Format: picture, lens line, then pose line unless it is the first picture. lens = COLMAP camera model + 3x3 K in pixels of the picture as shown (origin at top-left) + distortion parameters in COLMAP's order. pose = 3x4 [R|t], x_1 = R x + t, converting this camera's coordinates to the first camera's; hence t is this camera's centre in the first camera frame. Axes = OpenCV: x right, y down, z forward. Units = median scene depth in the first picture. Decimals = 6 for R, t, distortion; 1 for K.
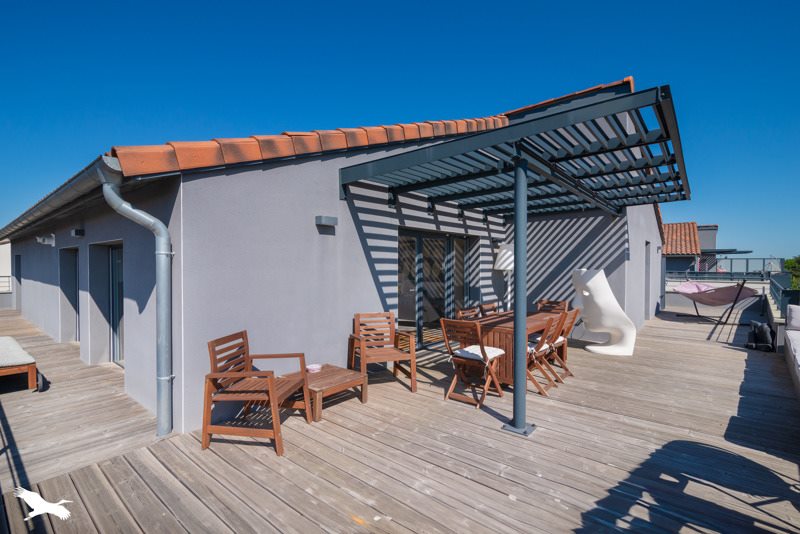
lens RADIAL K [[369.0, 0, 400.4], [0, 369.0, 266.9], [0, 0, 1]] dist [0.016935, 0.002243]
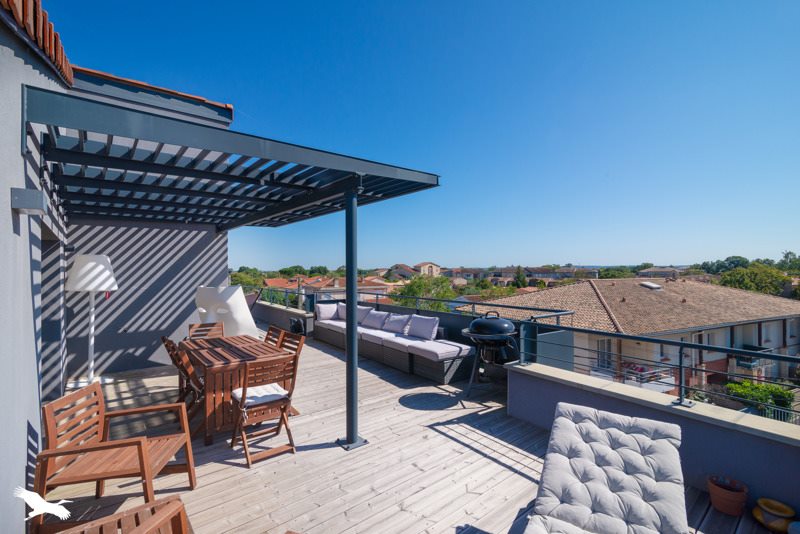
lens RADIAL K [[369.0, 0, 400.0], [0, 369.0, 269.2], [0, 0, 1]] dist [0.016935, 0.002243]
pose [[0.197505, 0.010327, 0.980248, -0.324132], [0.015304, 0.999790, -0.013617, -0.016298], [-0.980182, 0.017691, 0.197305, 0.315183]]
